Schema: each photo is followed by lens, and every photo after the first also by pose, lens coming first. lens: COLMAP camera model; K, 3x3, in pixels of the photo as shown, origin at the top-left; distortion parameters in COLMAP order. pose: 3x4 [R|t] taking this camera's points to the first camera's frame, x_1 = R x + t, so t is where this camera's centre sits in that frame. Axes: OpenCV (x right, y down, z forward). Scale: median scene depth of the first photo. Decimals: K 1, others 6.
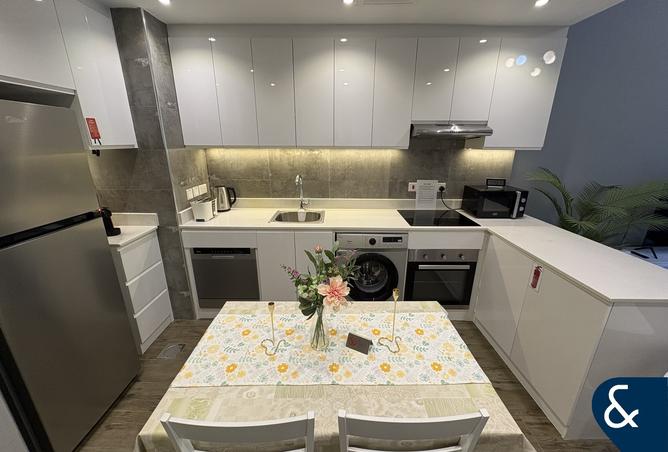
lens RADIAL K [[267.5, 0, 334.1], [0, 267.5, 224.9], [0, 0, 1]] dist [0.001403, 0.000042]
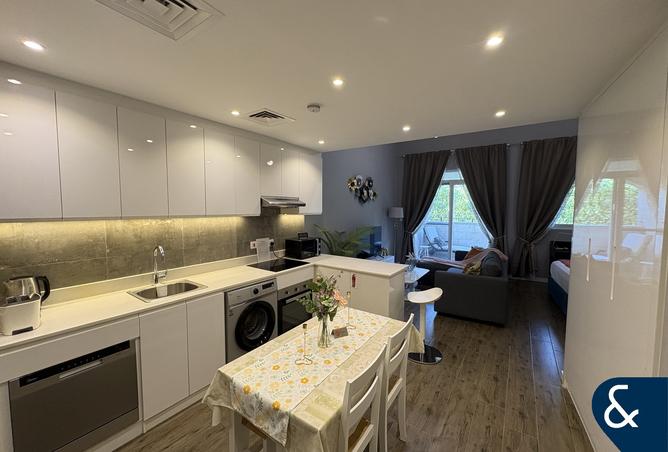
lens RADIAL K [[267.5, 0, 334.1], [0, 267.5, 224.9], [0, 0, 1]] dist [0.001403, 0.000042]
pose [[0.565610, -0.053738, 0.822920, -0.543211], [0.249037, 0.962417, -0.108321, -0.004906], [-0.786171, 0.266205, 0.557736, -0.012273]]
